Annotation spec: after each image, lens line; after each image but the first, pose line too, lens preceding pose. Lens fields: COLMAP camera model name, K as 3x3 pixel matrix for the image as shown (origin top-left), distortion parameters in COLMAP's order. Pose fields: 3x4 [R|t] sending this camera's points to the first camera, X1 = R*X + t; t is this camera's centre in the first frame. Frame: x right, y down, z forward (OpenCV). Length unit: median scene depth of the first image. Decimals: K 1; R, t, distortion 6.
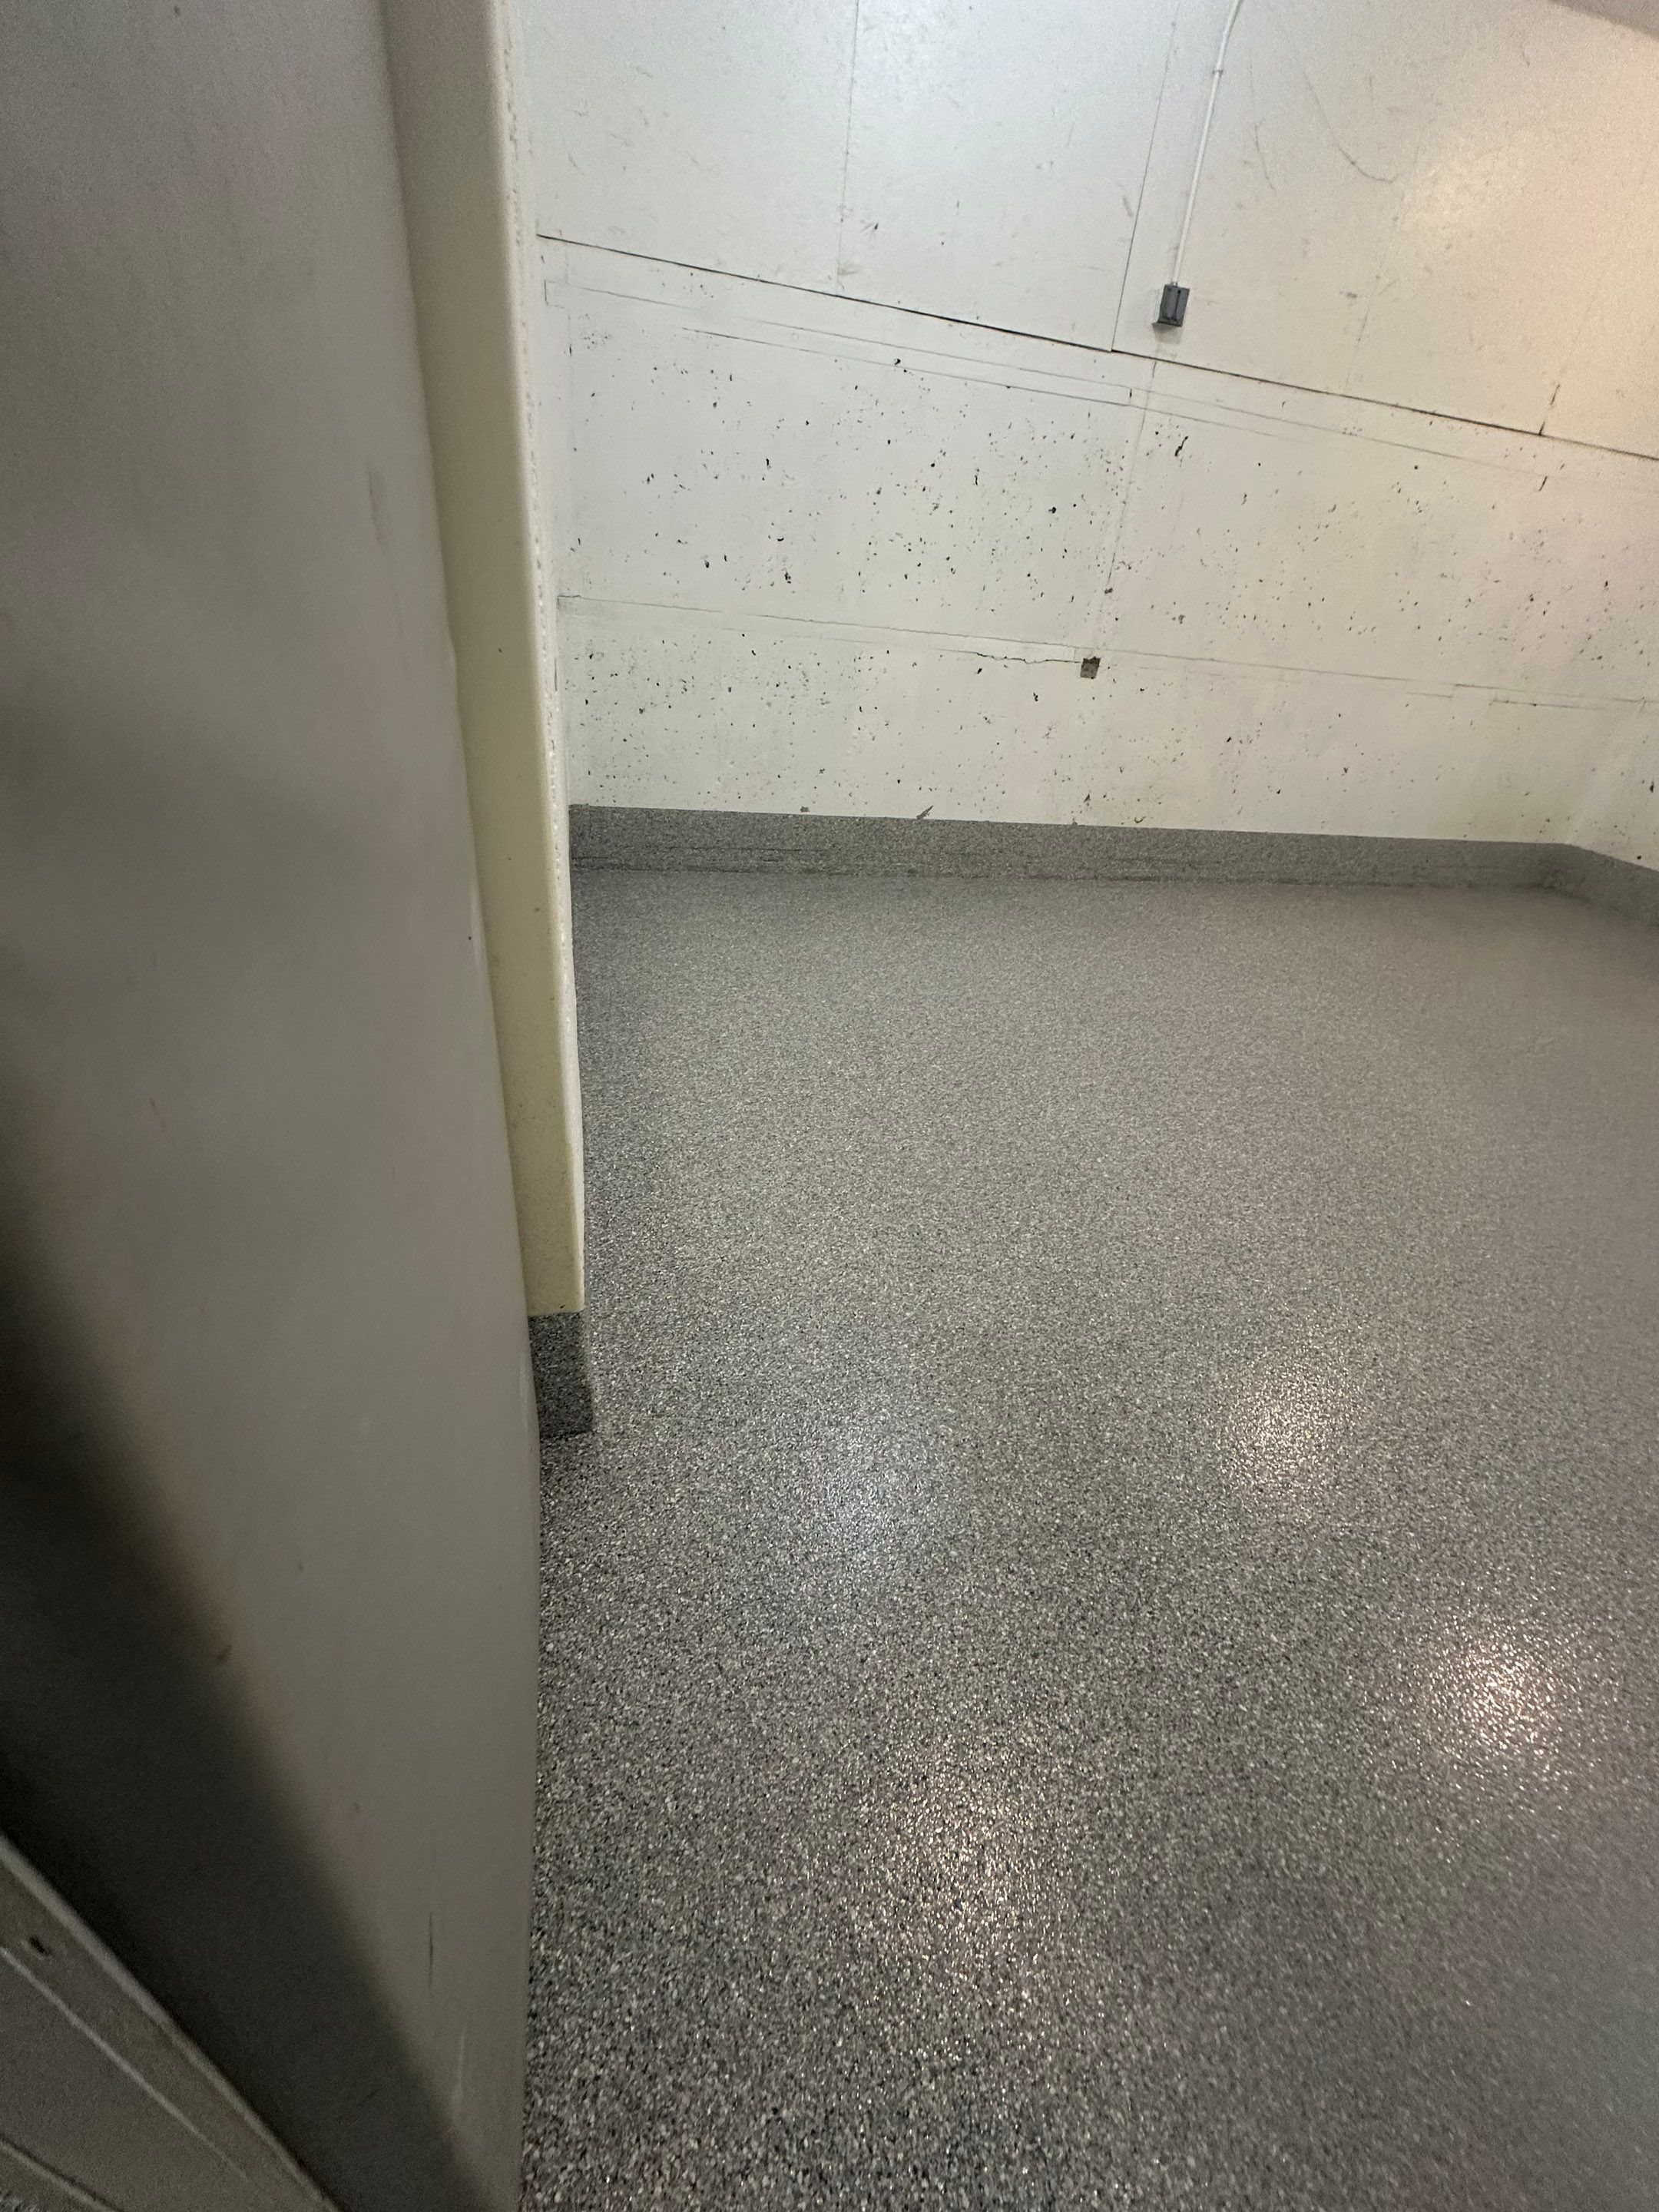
lens RADIAL K [[873.7, 0, 828.6], [0, 873.7, 1104.5], [0, 0, 1]] dist [-0.001490, 0.000680]
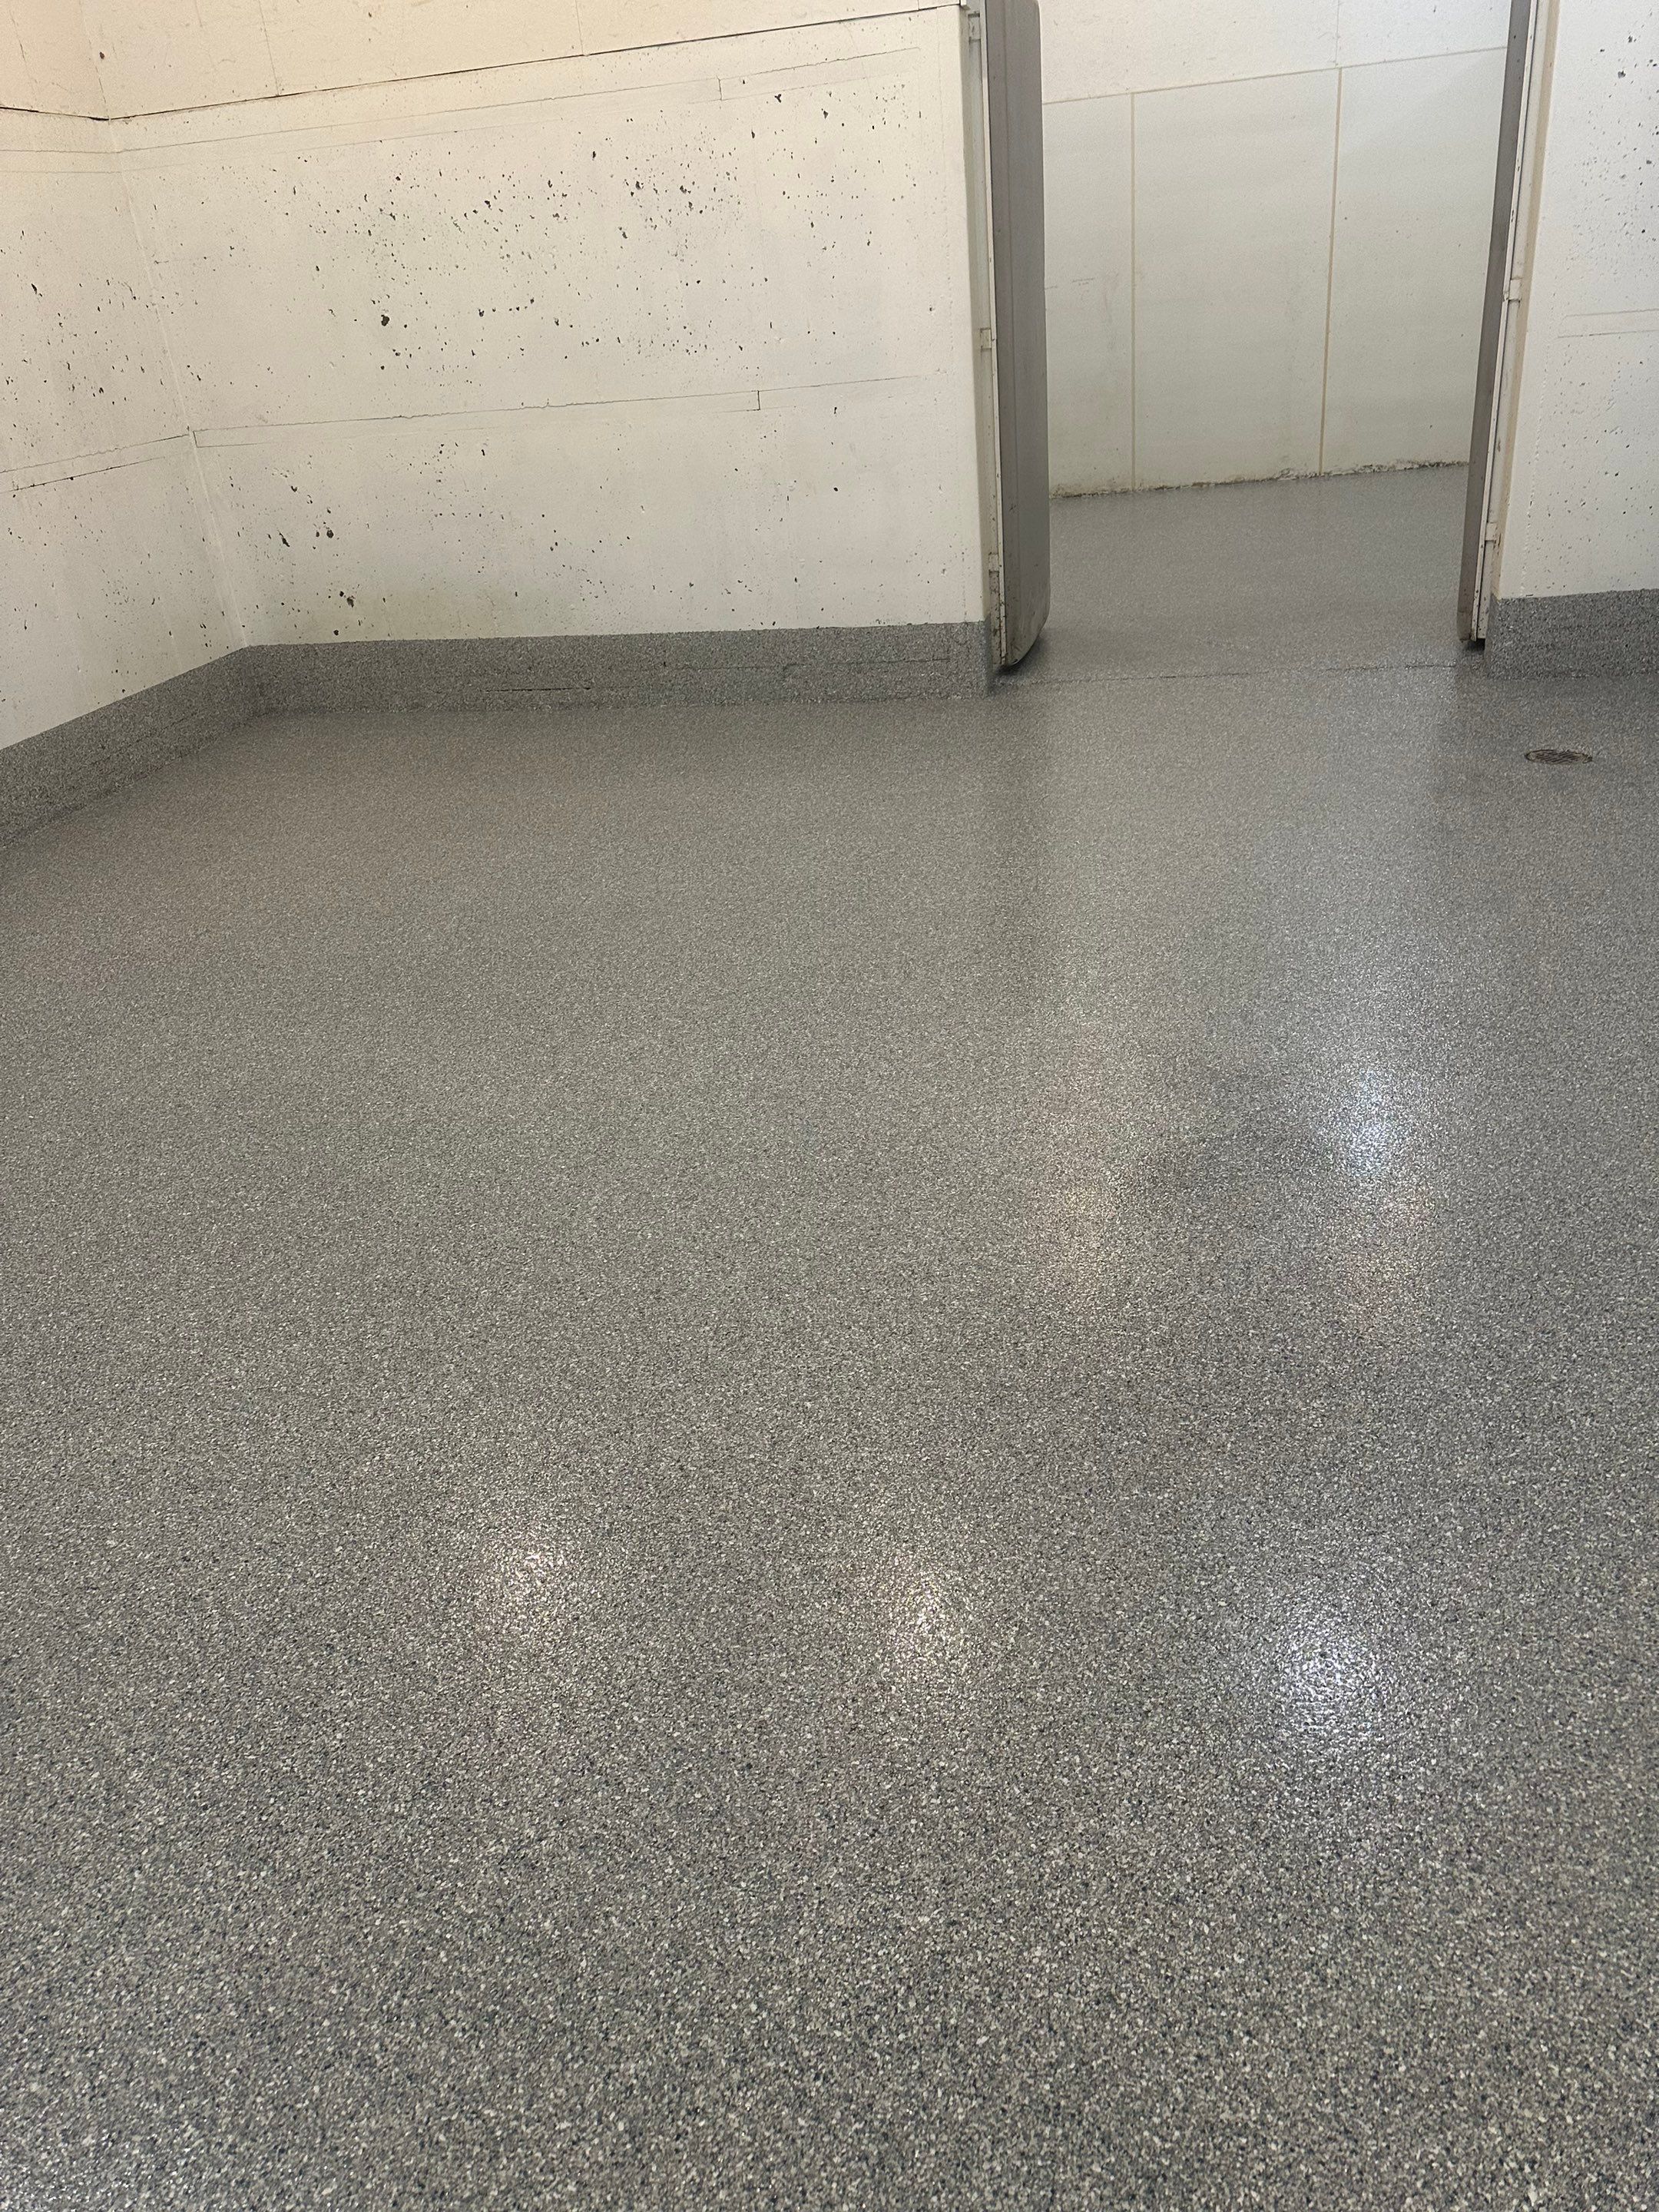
lens RADIAL K [[1556.3, 0, 843.1], [0, 1556.3, 1116.3], [0, 0, 1]] dist [0.043012, -0.048247]
pose [[0.435305, -0.538476, 0.721494, -0.026733], [0.572189, 0.784202, 0.240054, -0.101433], [-0.695061, 0.308334, 0.649477, 0.040196]]
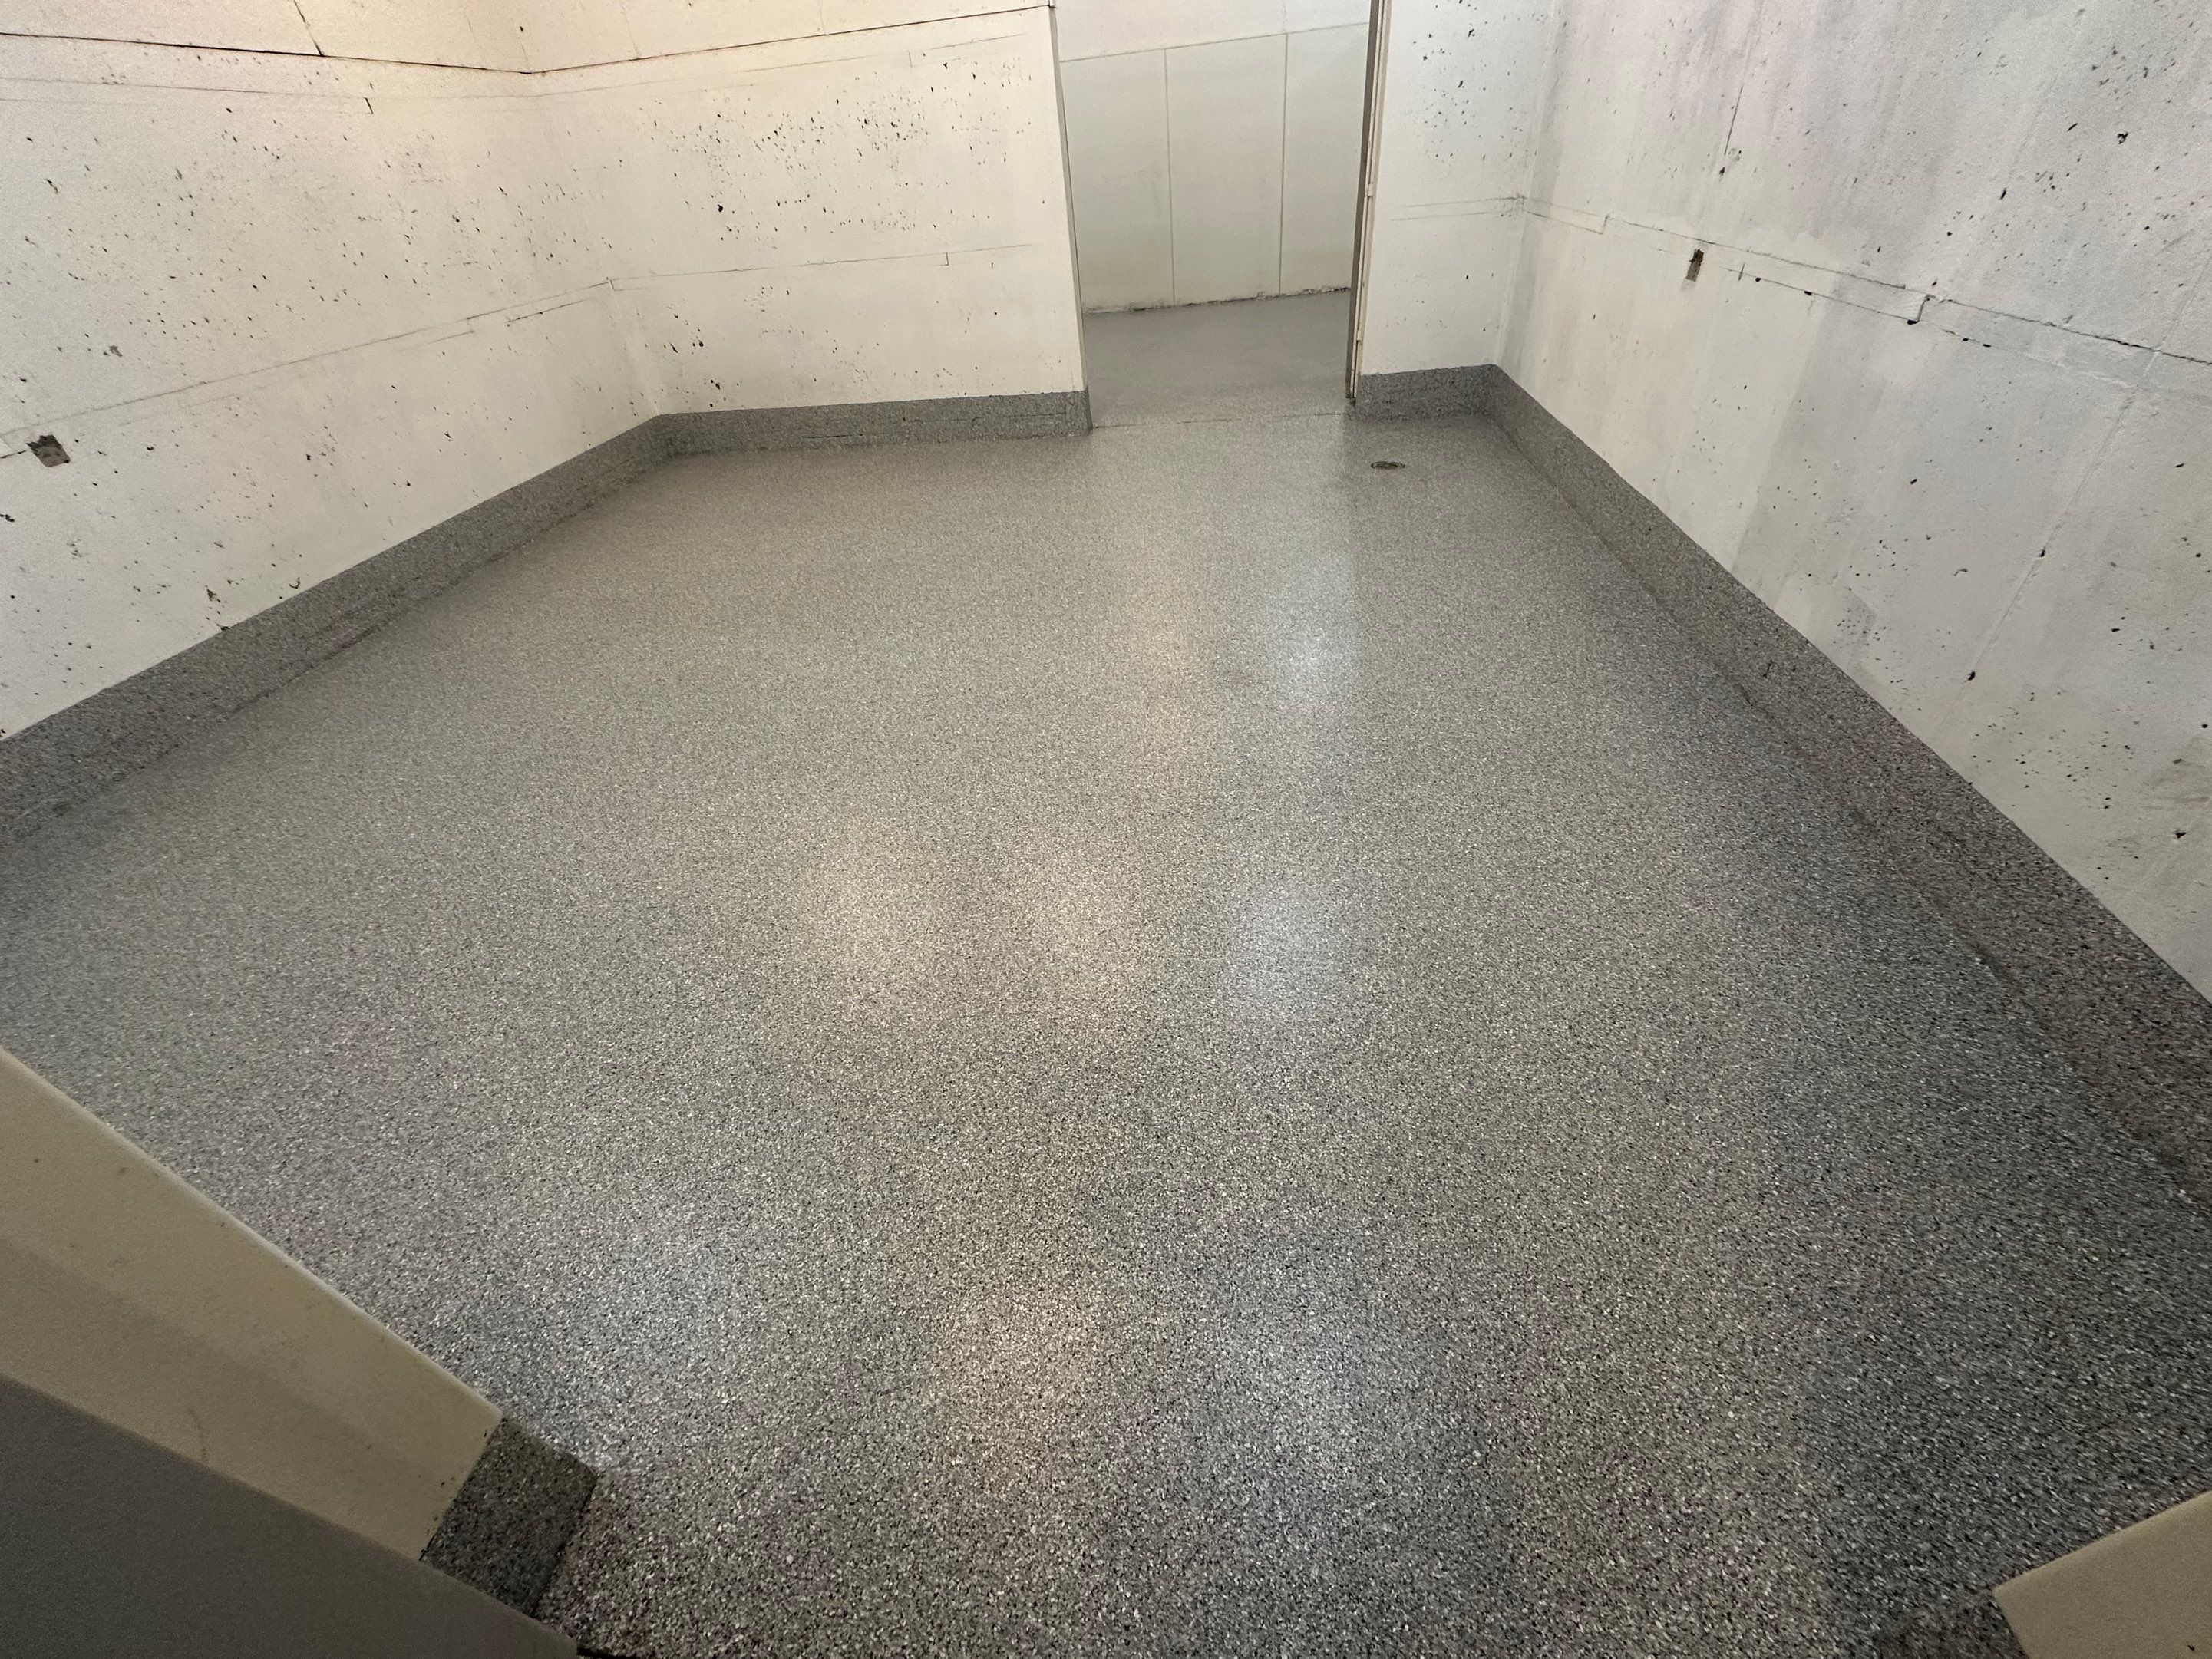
lens RADIAL K [[873.6, 0, 1105.4], [0, 873.6, 829.6], [0, 0, 1]] dist [-0.001490, 0.000680]
pose [[0.353084, -0.672218, 0.650734, -0.132232], [0.583073, 0.702044, 0.408852, -0.098001], [-0.731682, 0.235066, 0.639833, -0.076571]]
